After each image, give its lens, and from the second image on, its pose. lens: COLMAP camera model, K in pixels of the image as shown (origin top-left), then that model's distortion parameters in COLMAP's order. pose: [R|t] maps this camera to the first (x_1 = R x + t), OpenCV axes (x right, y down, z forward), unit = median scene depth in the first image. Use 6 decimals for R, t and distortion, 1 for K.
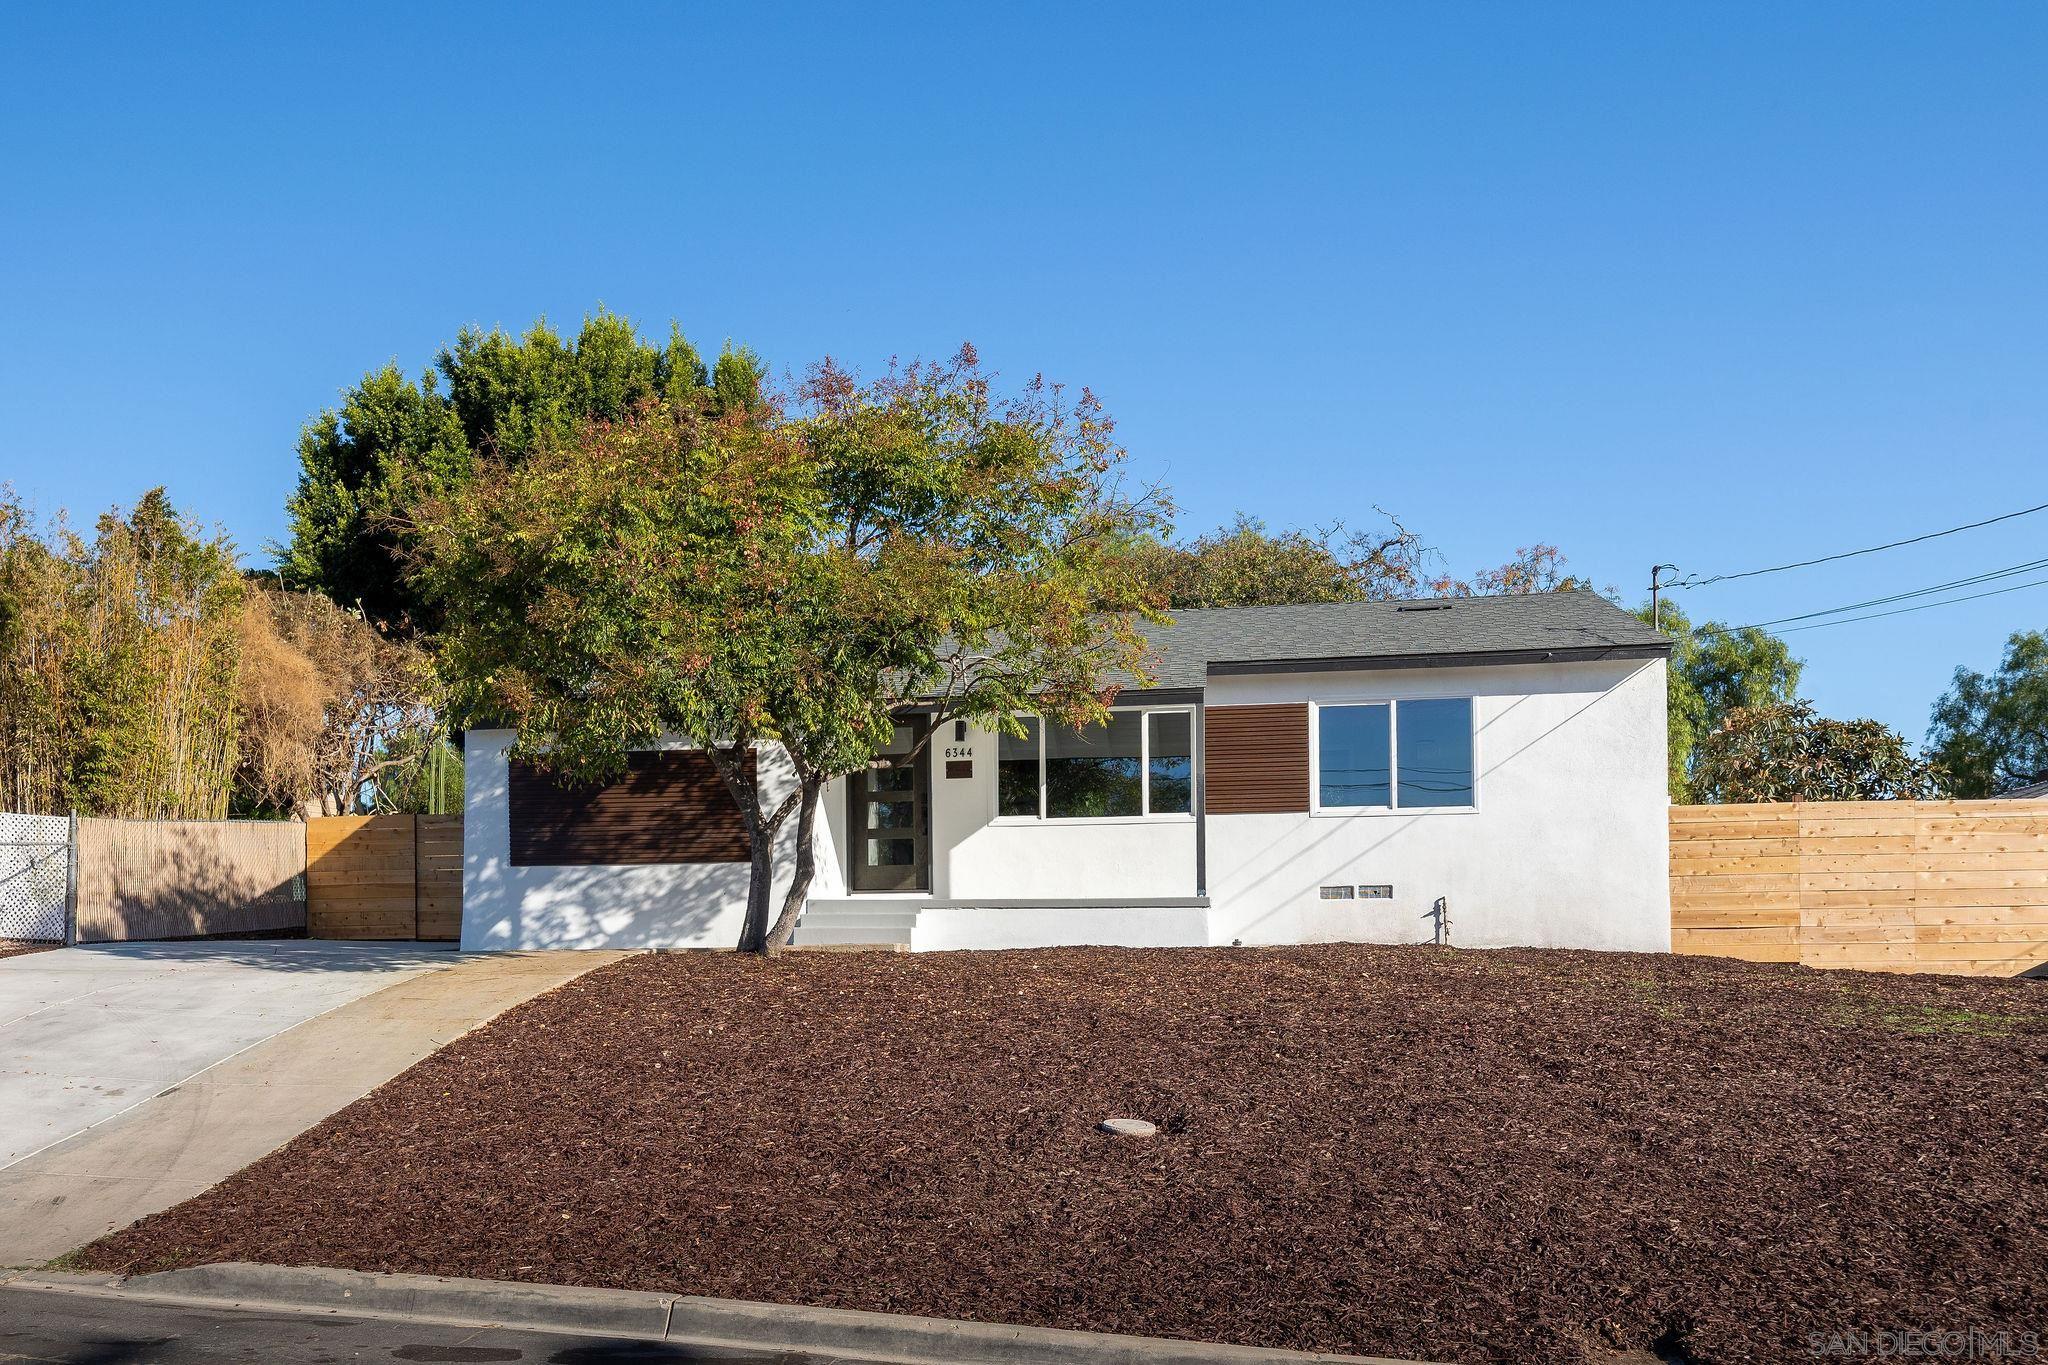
lens RADIAL K [[936.8, 0, 1024.6], [0, 936.8, 673.8], [0, 0, 1]] dist [-0.001164, -0.000274]
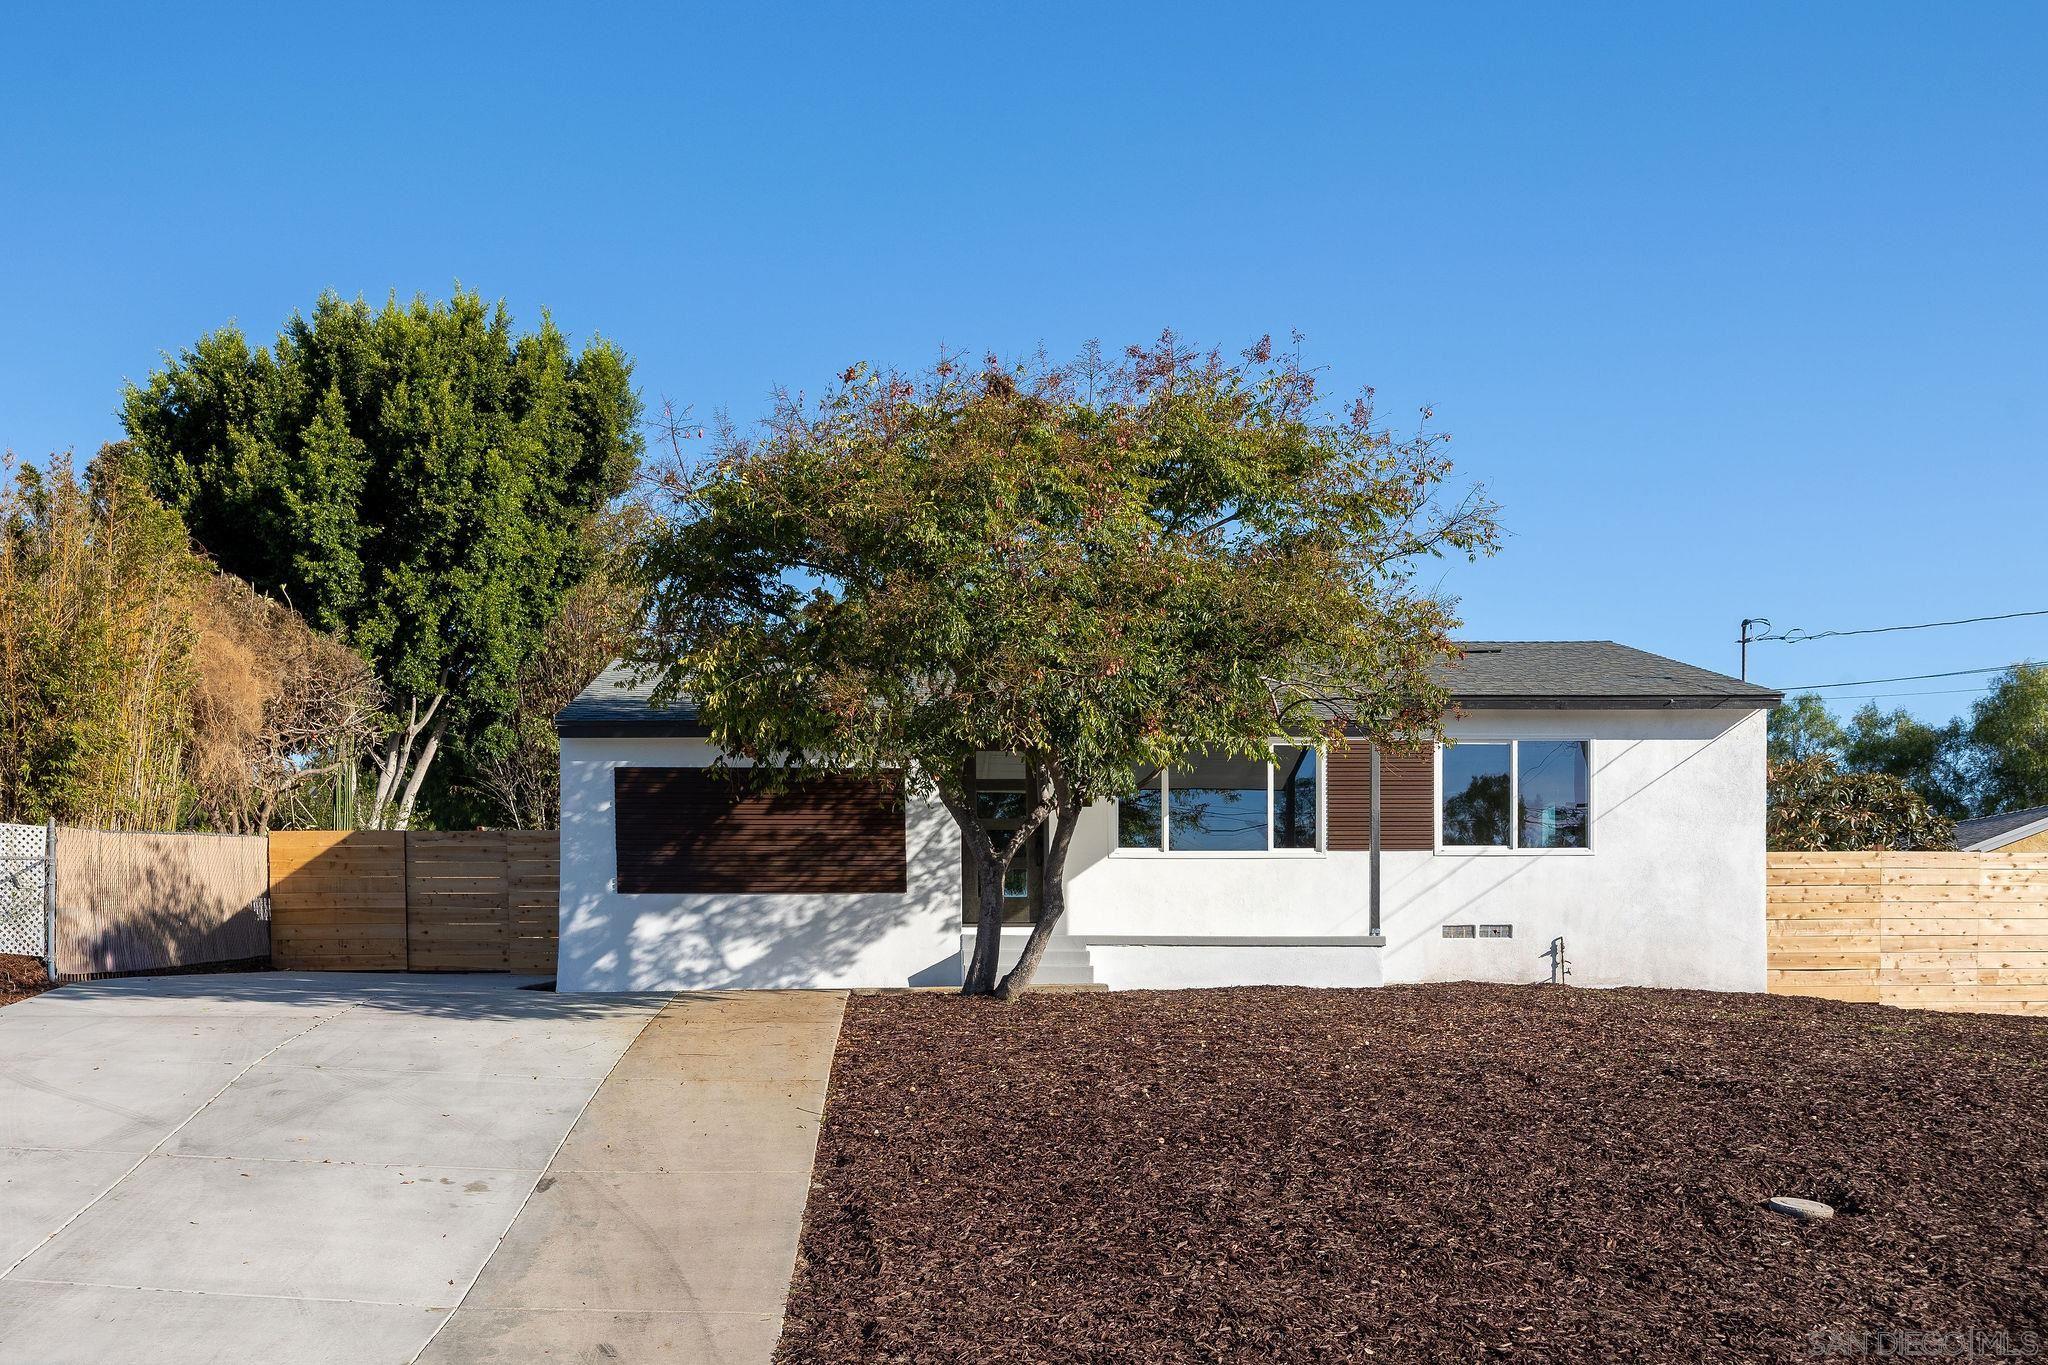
lens RADIAL K [[943.7, 0, 1023.8], [0, 943.7, 725.3], [0, 0, 1]] dist [0.000545, 0.000359]
pose [[0.992329, 0.036715, 0.118047, -0.249125], [-0.039530, 0.998985, 0.021601, 0.010934], [-0.117134, -0.026102, 0.992773, 0.062489]]
